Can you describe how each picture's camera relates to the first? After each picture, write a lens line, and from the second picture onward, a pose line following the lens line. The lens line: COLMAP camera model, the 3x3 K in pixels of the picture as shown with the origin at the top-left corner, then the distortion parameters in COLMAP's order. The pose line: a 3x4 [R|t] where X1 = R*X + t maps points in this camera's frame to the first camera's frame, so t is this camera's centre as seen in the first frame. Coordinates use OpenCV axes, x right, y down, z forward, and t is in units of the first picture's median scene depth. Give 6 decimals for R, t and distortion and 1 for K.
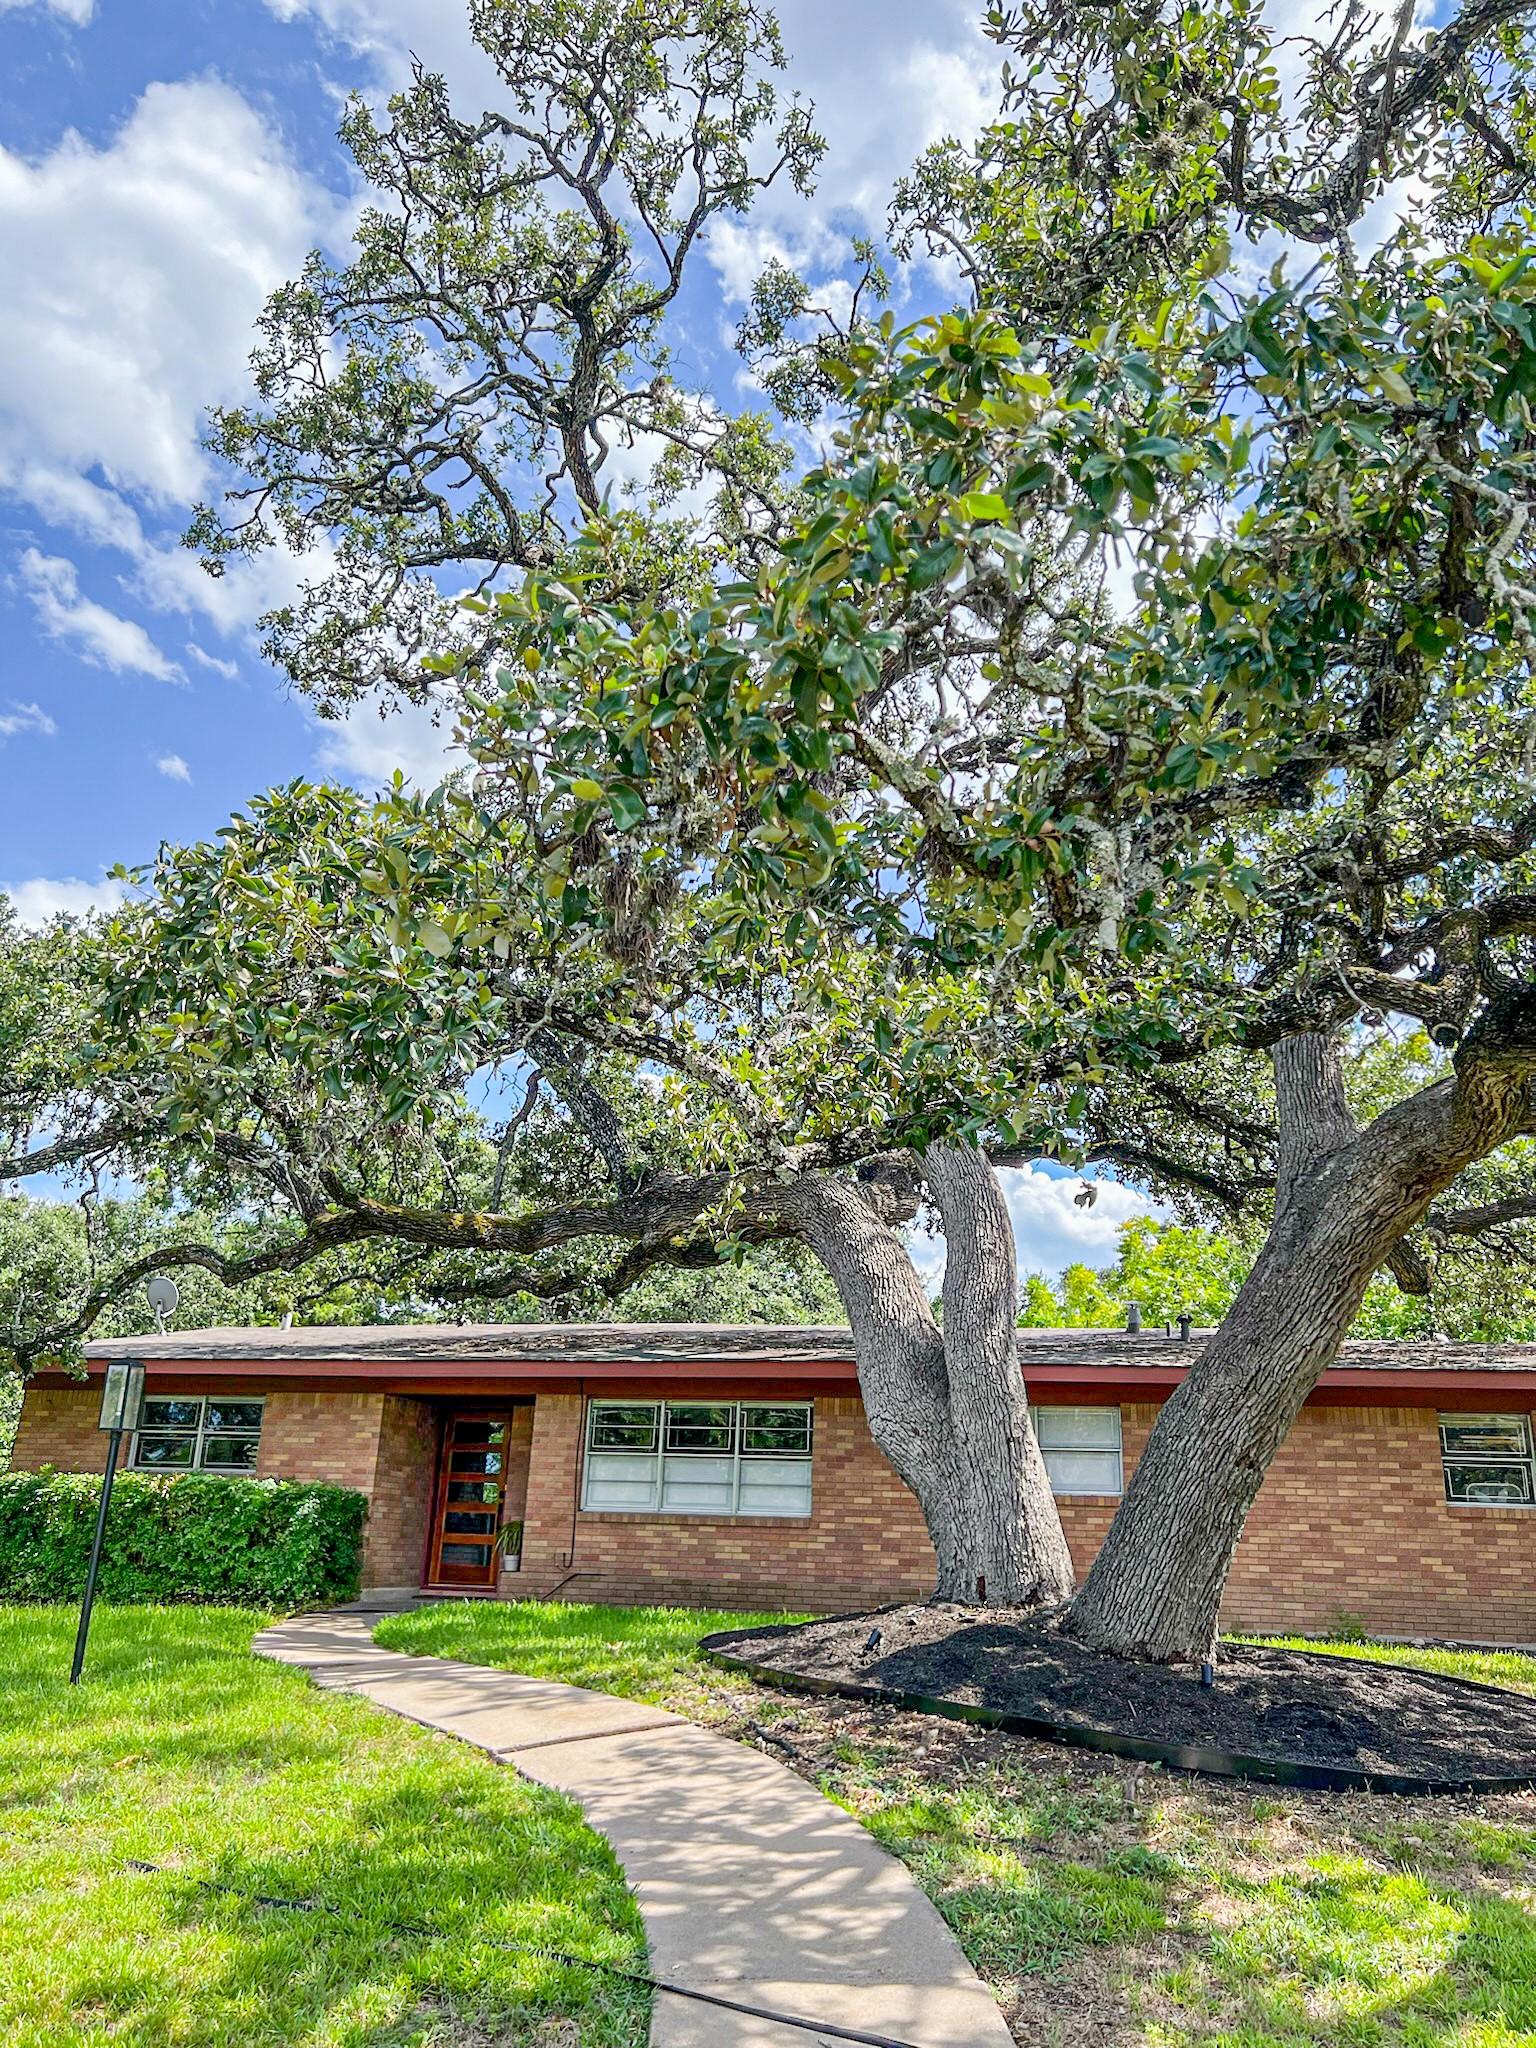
lens RADIAL K [[1512.0, 0, 768.0], [0, 1512.0, 1024.0], [0, 0, 1]] dist [0.028352, -0.003221]
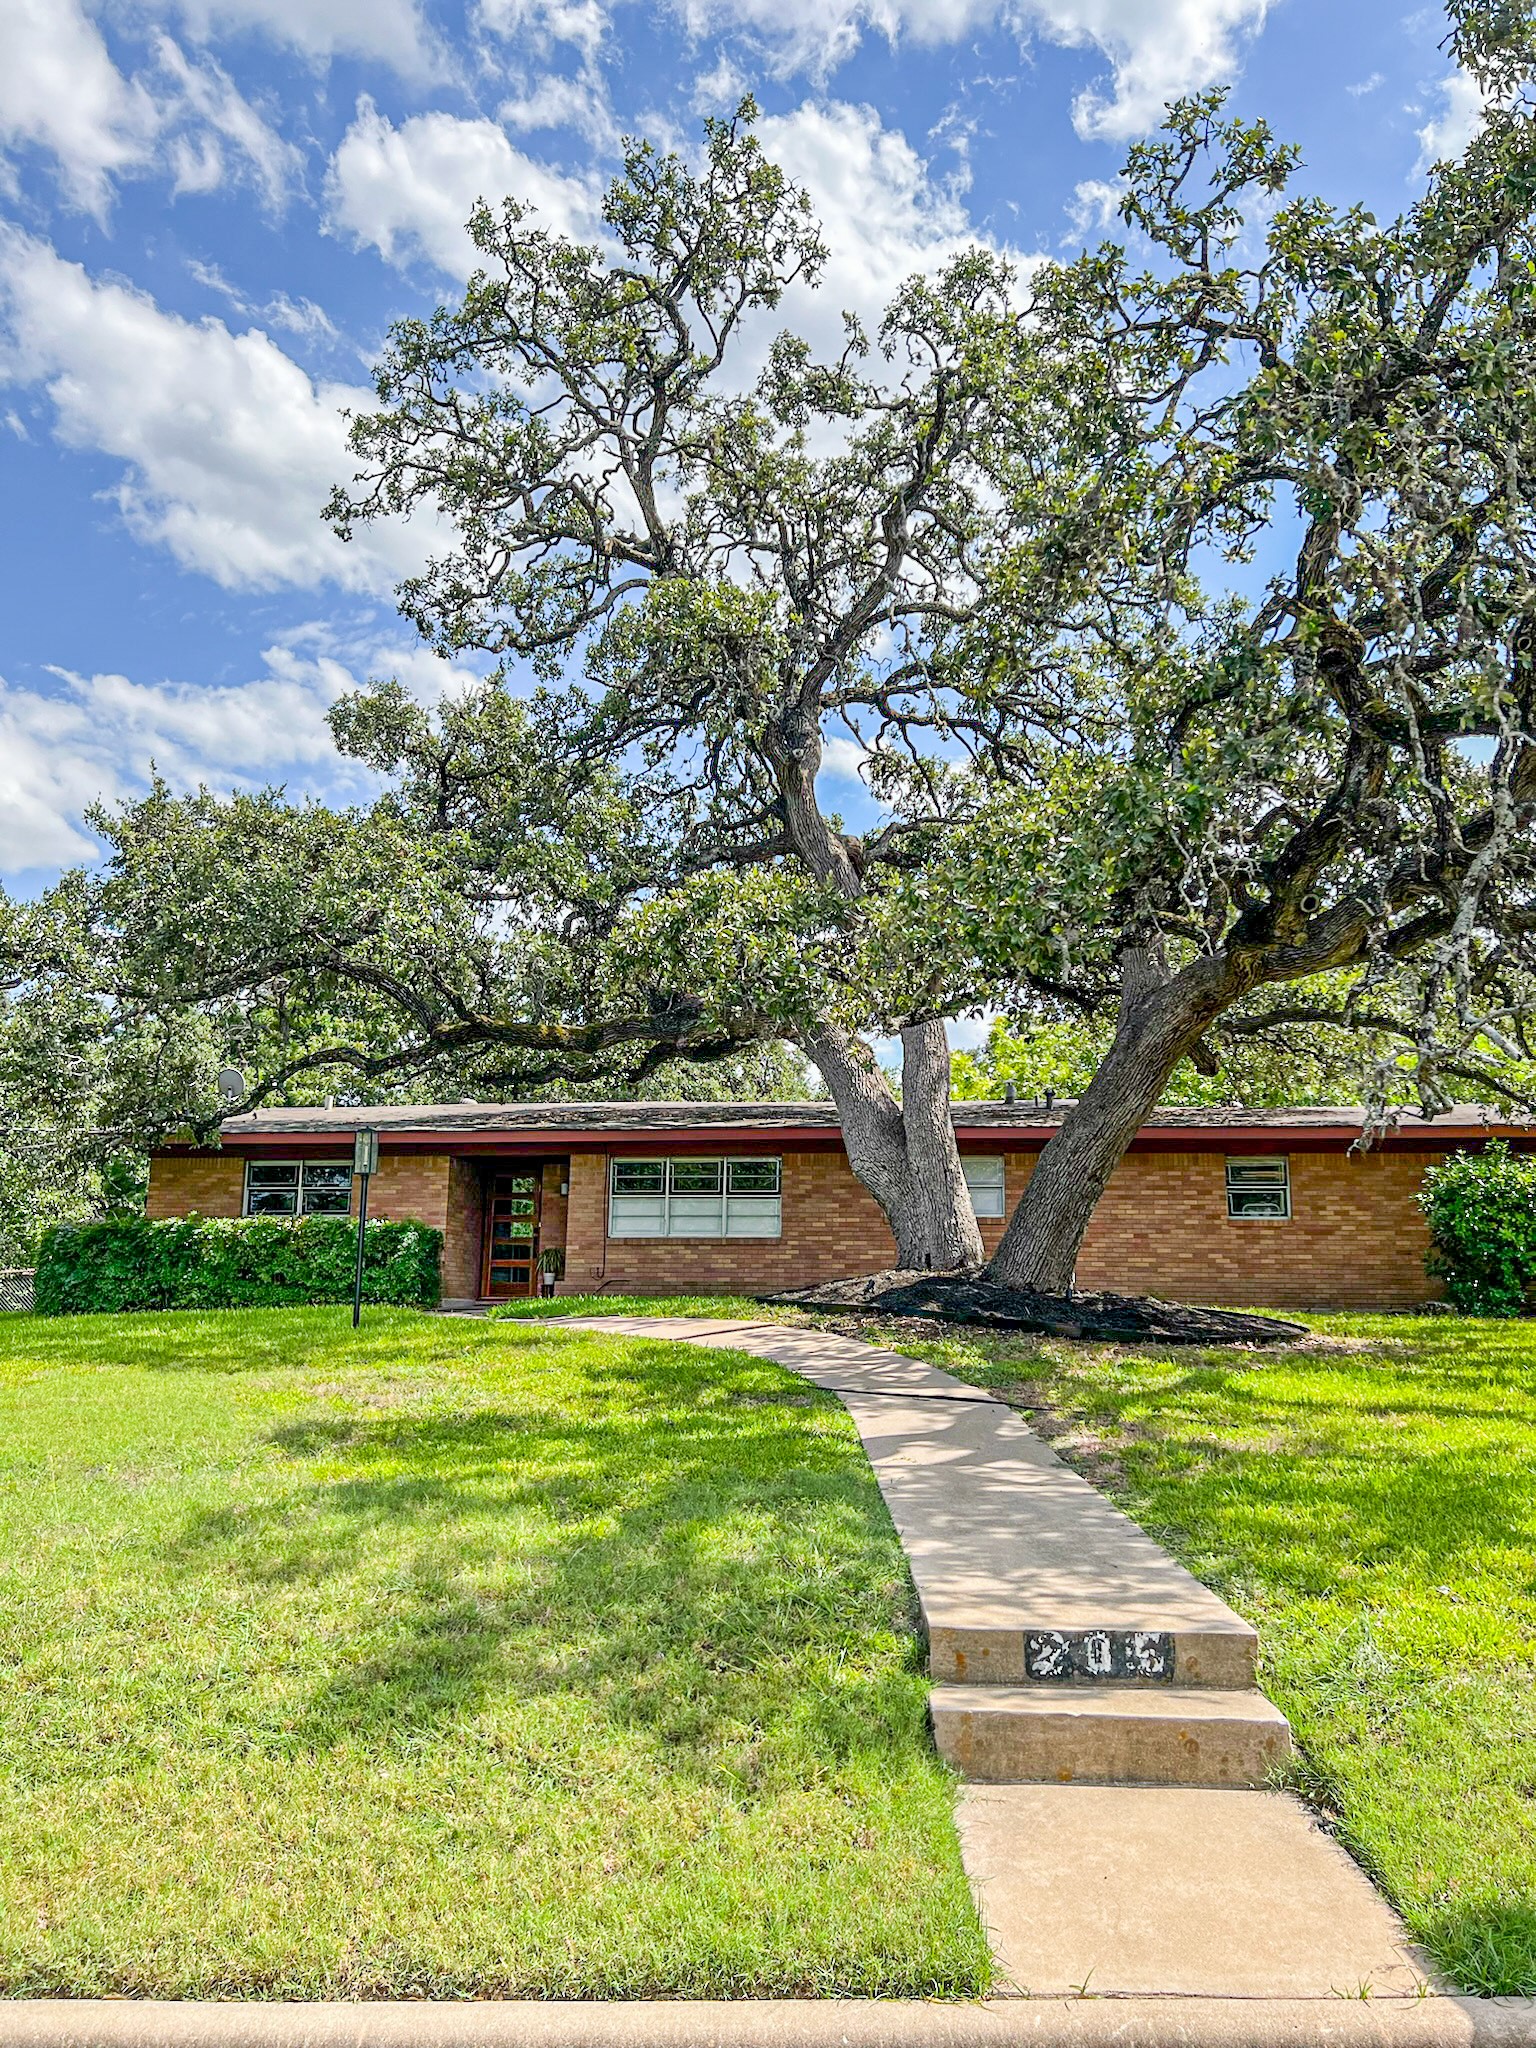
lens RADIAL K [[1474.1, 0, 768.0], [0, 1474.1, 1024.0], [0, 0, 1]] dist [0.192480, -0.491189]
pose [[0.996186, -0.006865, 0.086982, -0.105632], [-0.005622, 0.989778, 0.142506, -0.062863], [-0.087071, -0.142452, 0.985965, -0.319765]]
